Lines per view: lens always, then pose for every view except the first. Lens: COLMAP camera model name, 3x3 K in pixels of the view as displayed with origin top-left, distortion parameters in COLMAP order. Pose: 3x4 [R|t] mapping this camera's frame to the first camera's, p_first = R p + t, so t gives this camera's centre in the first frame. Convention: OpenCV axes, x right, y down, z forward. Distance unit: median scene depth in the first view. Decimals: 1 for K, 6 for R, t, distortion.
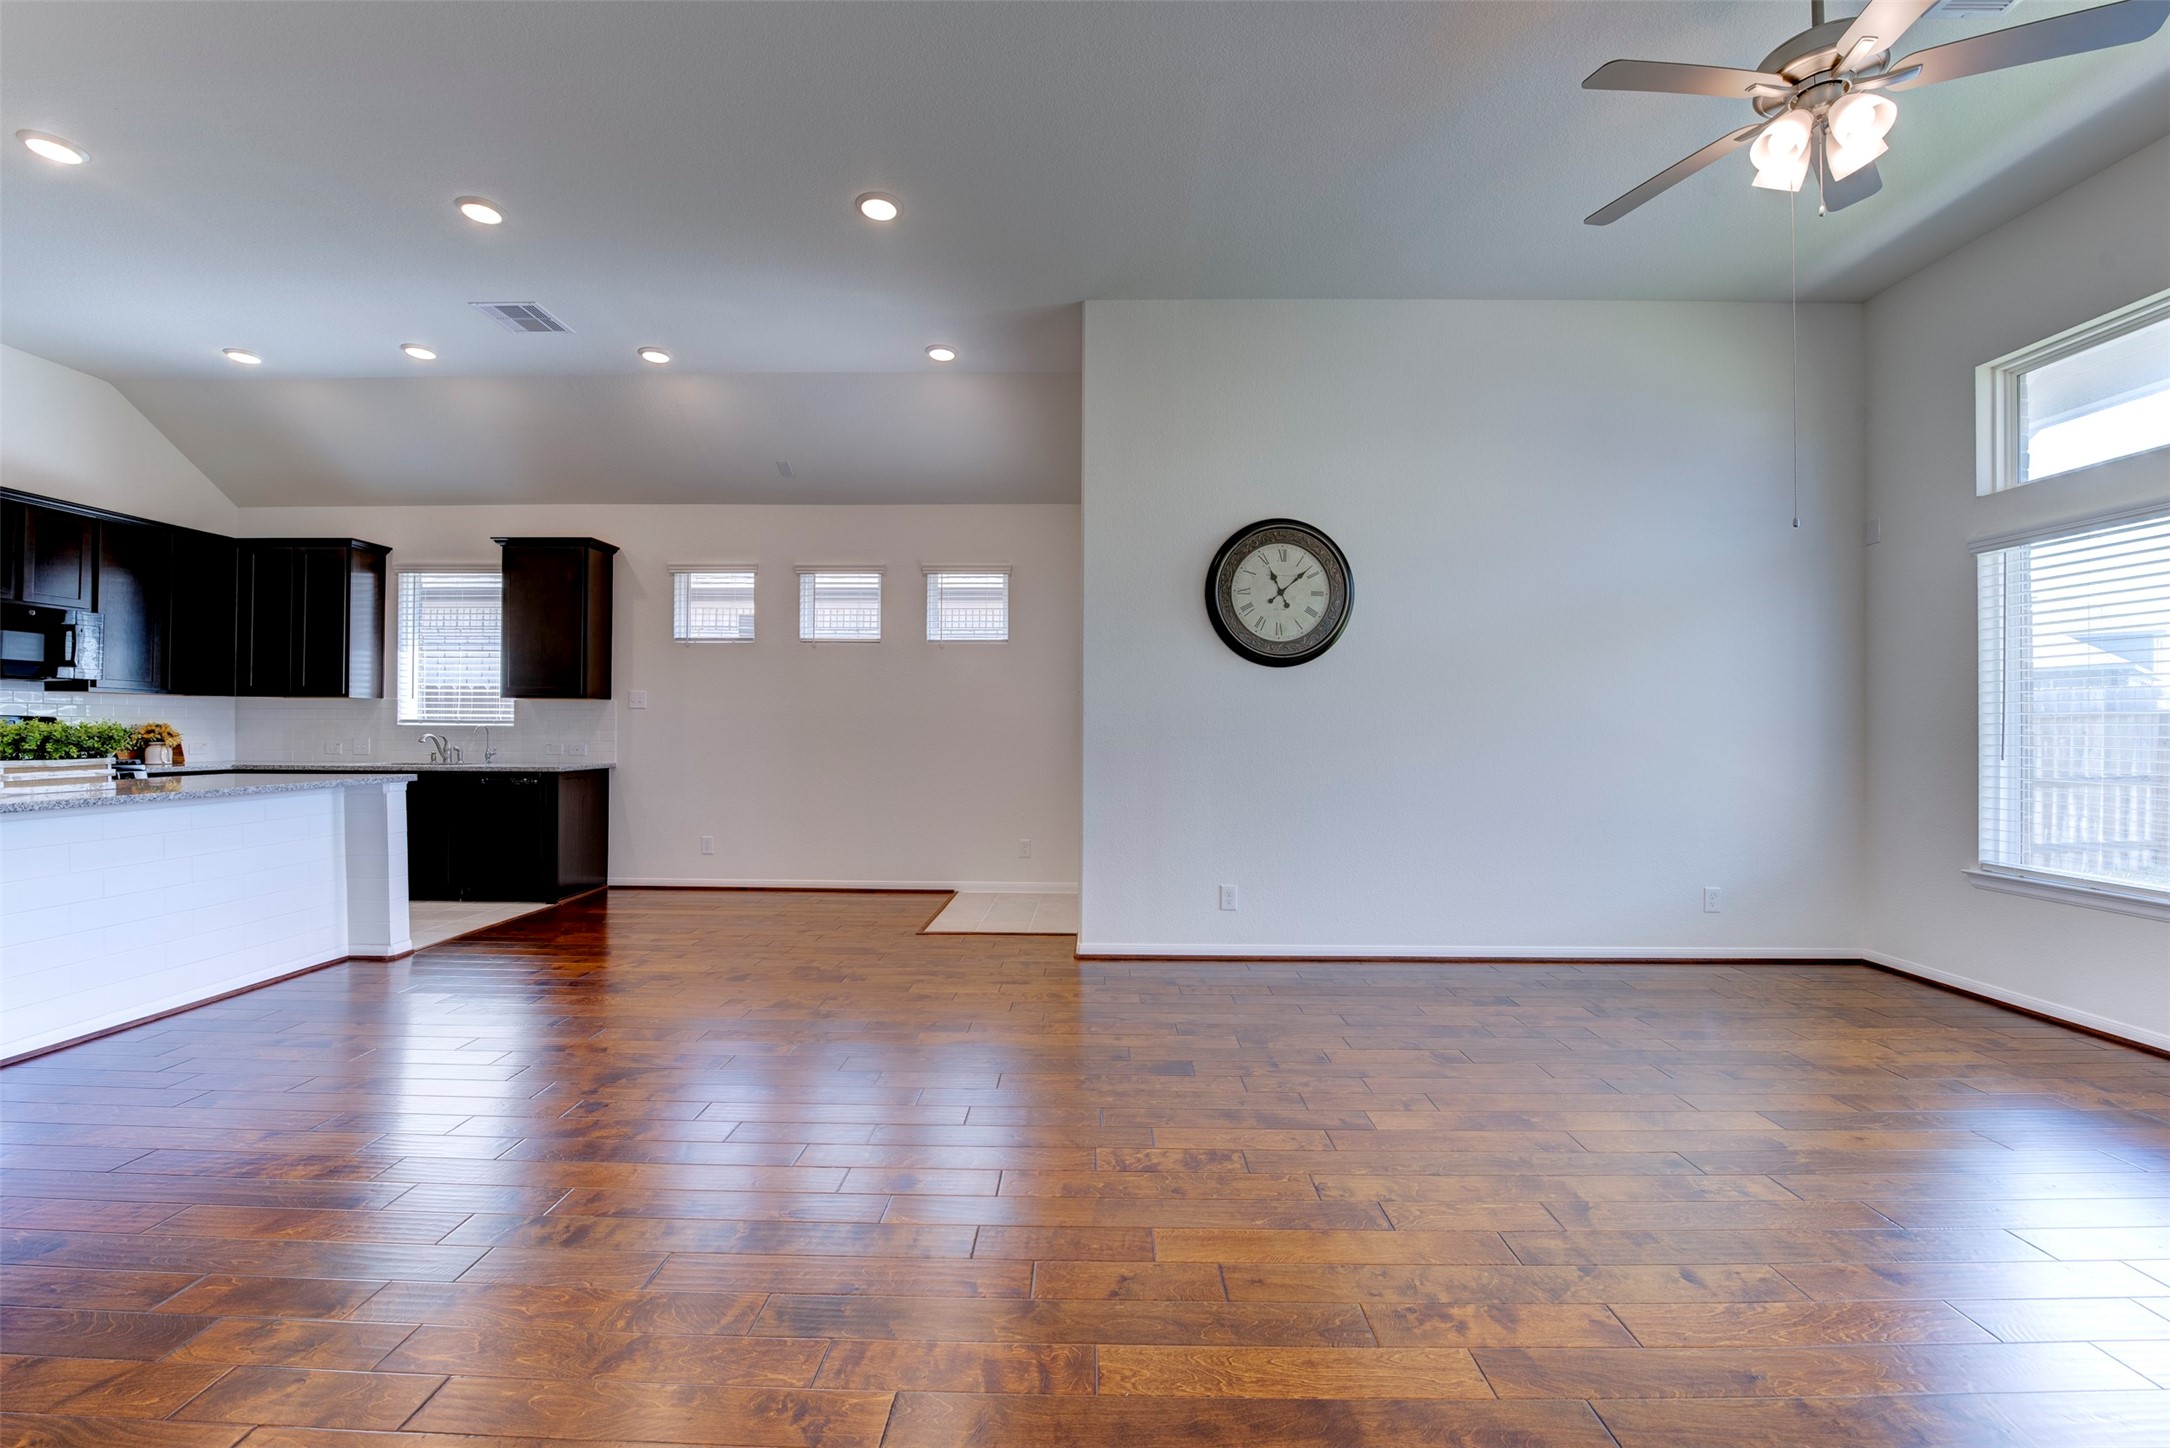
lens RADIAL K [[867.1, 0, 1083.9], [0, 867.1, 725.2], [0, 0, 1]] dist [-0.016443, -0.001921]
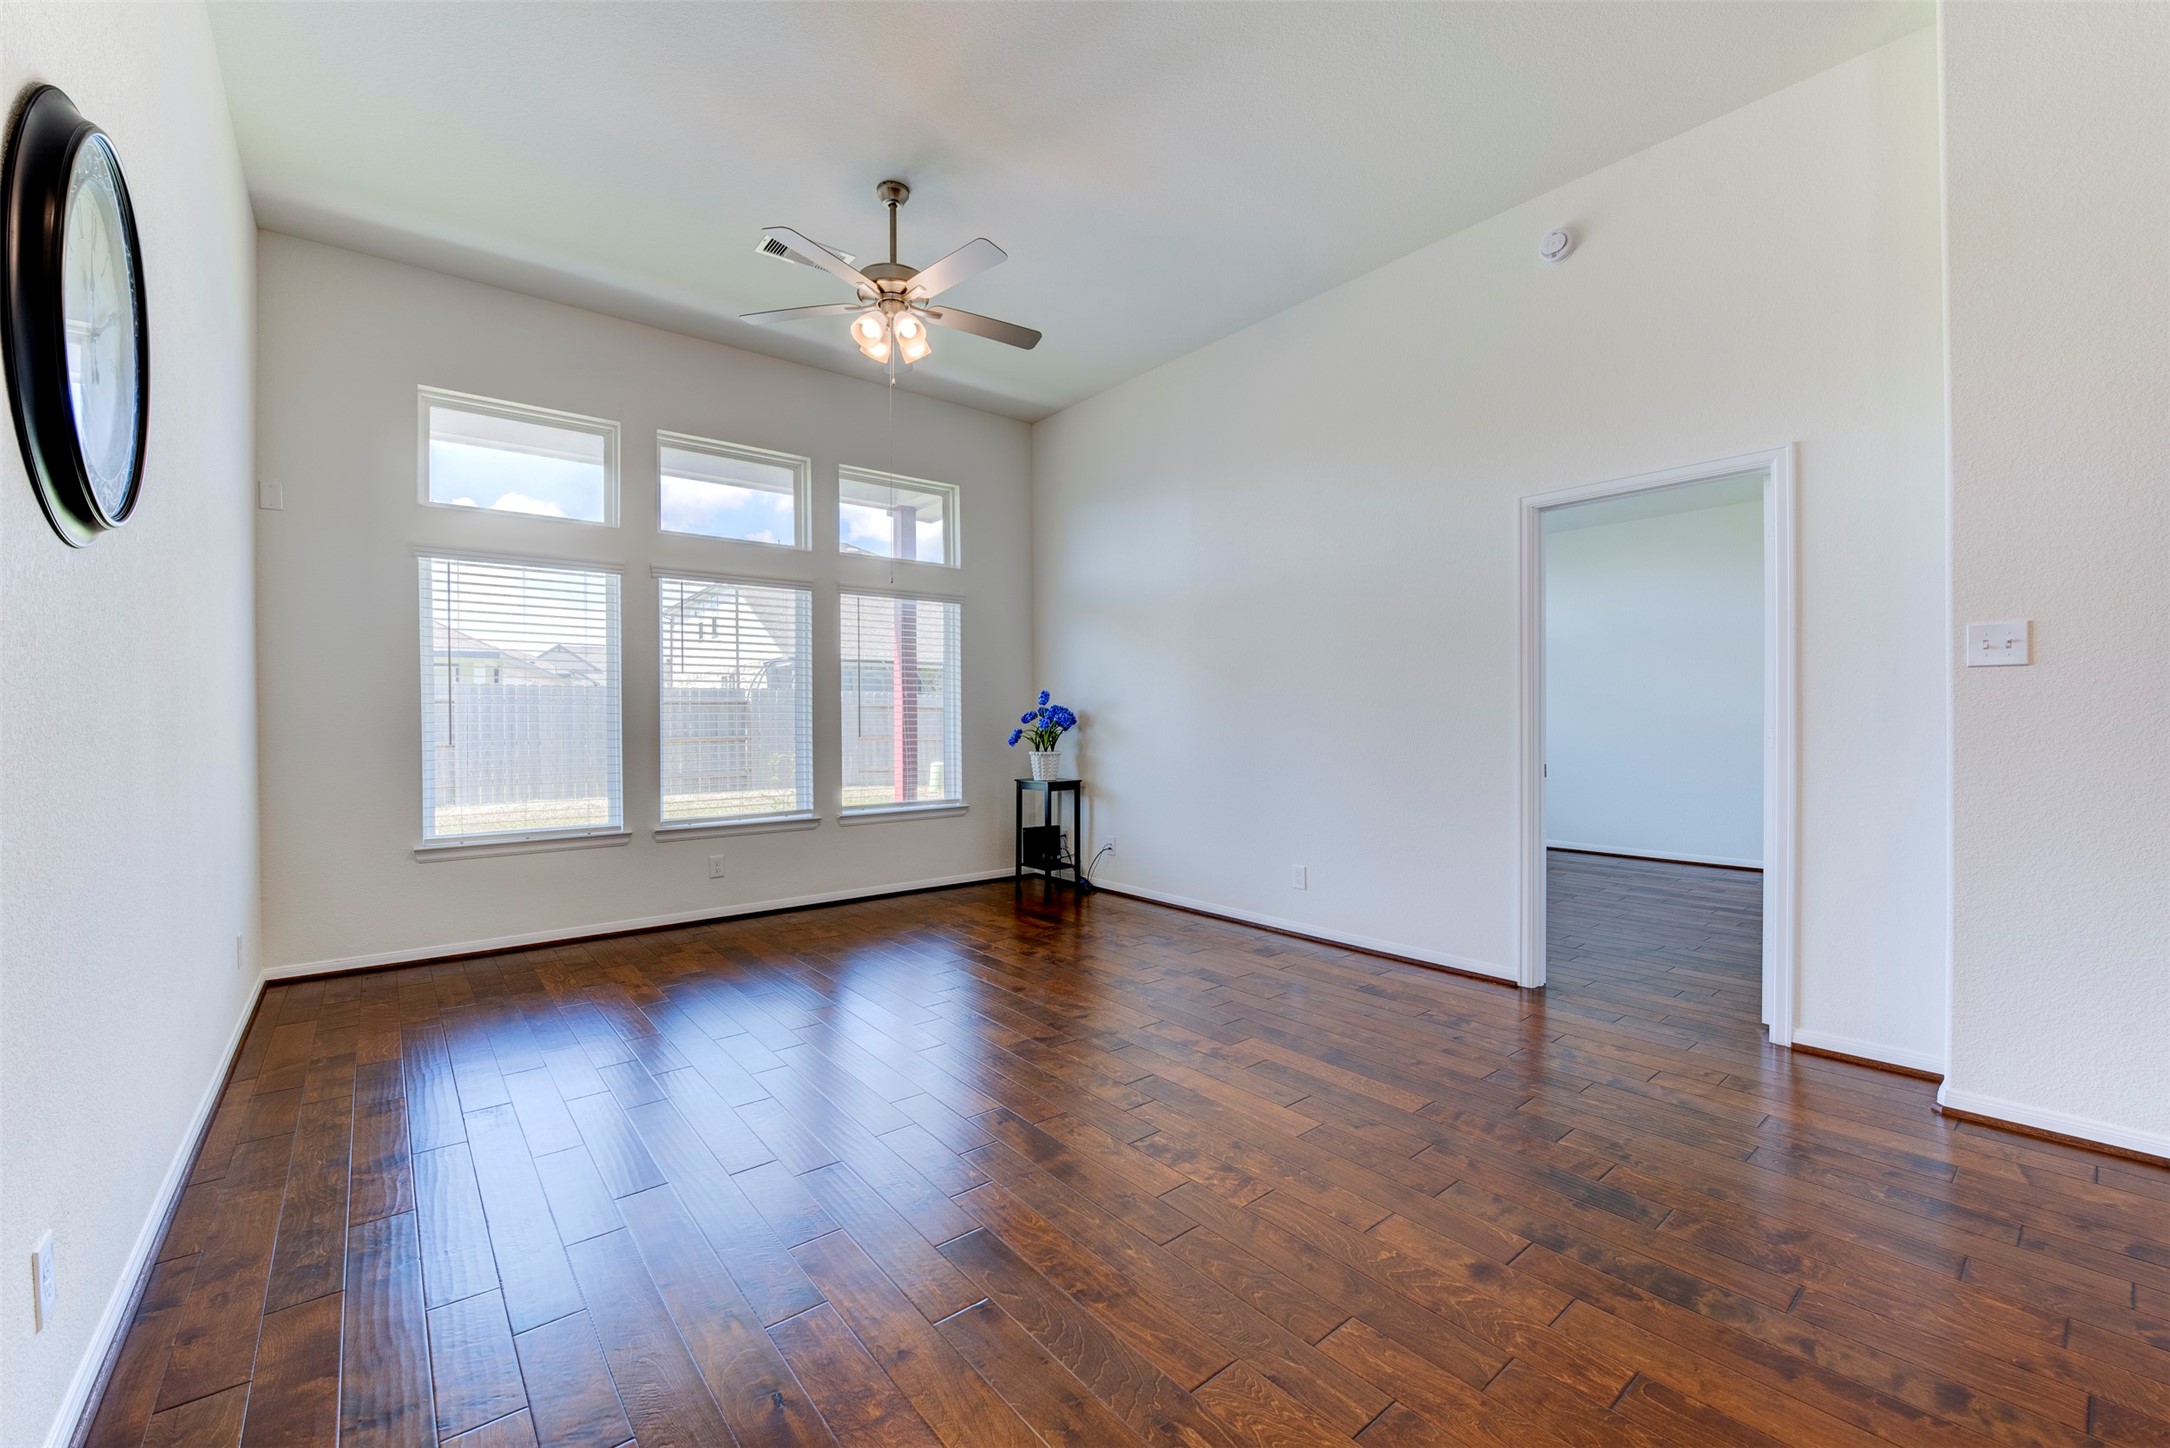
lens RADIAL K [[867.1, 0, 1082.1], [0, 867.1, 725.2], [0, 0, 1]] dist [-0.016443, -0.001921]
pose [[-0.643961, -0.009937, 0.764994, -0.260967], [-0.000735, 0.999923, 0.012370, 0.000140], [-0.765058, 0.007403, -0.643919, 0.816231]]
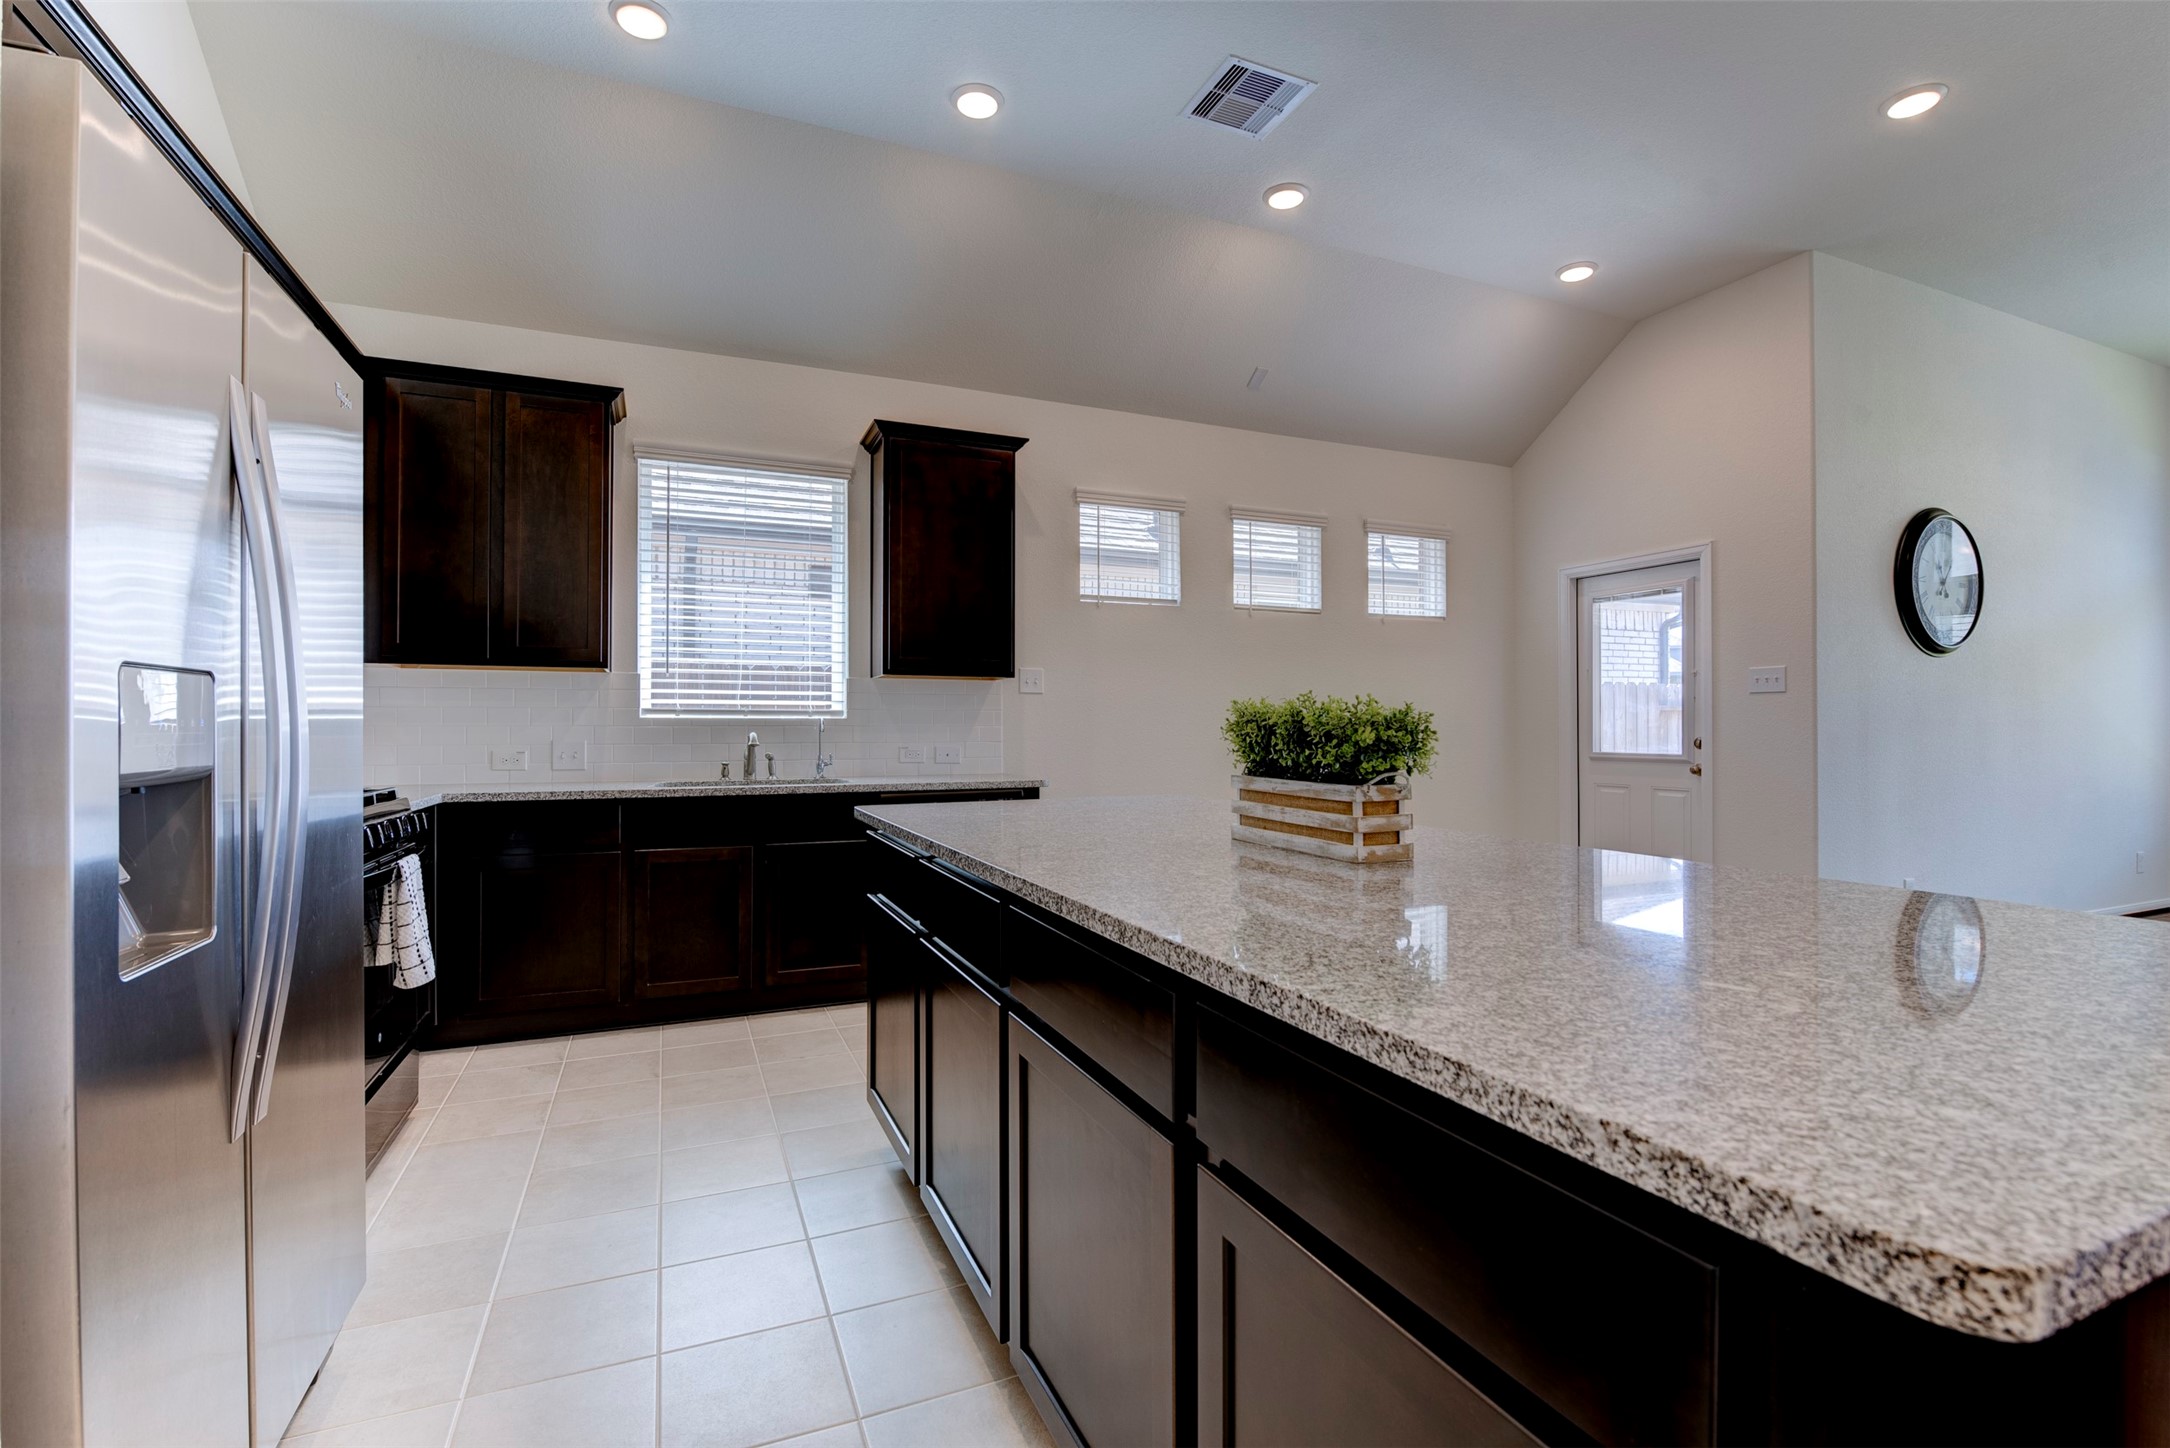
lens RADIAL K [[968.6, 0, 1079.1], [0, 968.6, 726.6], [0, 0, 1]] dist [-0.020322, 0.000448]
pose [[0.918657, -0.003599, 0.395040, -1.004669], [0.002237, 0.999990, 0.003908, 0.005207], [-0.395050, -0.002706, 0.918656, 0.344291]]
